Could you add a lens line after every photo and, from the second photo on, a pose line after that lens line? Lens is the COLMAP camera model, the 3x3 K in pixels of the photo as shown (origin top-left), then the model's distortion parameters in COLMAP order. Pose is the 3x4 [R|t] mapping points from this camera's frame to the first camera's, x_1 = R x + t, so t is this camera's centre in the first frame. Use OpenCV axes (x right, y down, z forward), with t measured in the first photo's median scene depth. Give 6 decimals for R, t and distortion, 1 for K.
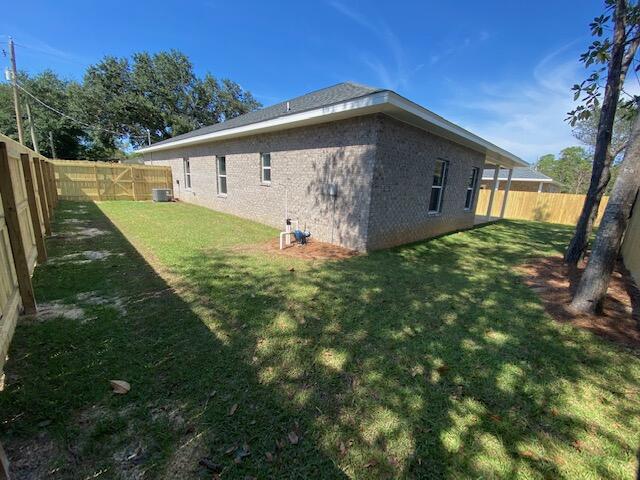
lens RADIAL K [[258.6, 0, 318.0], [0, 258.6, 239.7], [0, 0, 1]] dist [0.020106, -0.021156]
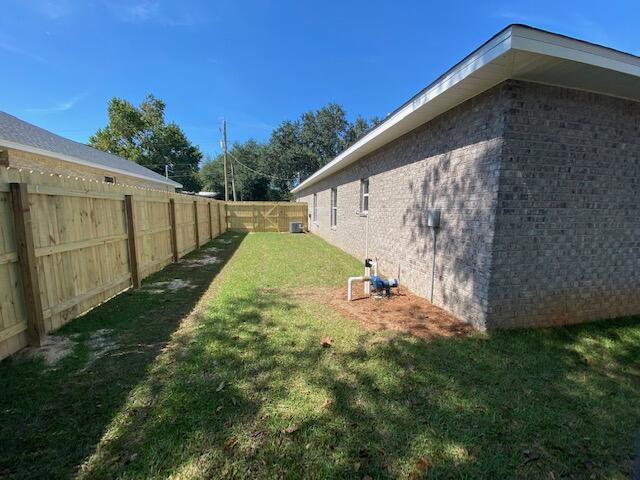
lens RADIAL K [[258.6, 0, 318.0], [0, 258.6, 239.7], [0, 0, 1]] dist [0.020106, -0.021156]
pose [[0.846692, 0.017759, -0.531786, 0.165136], [-0.079678, 0.992405, -0.093719, -0.059178], [0.526083, 0.121723, 0.841677, 0.317045]]
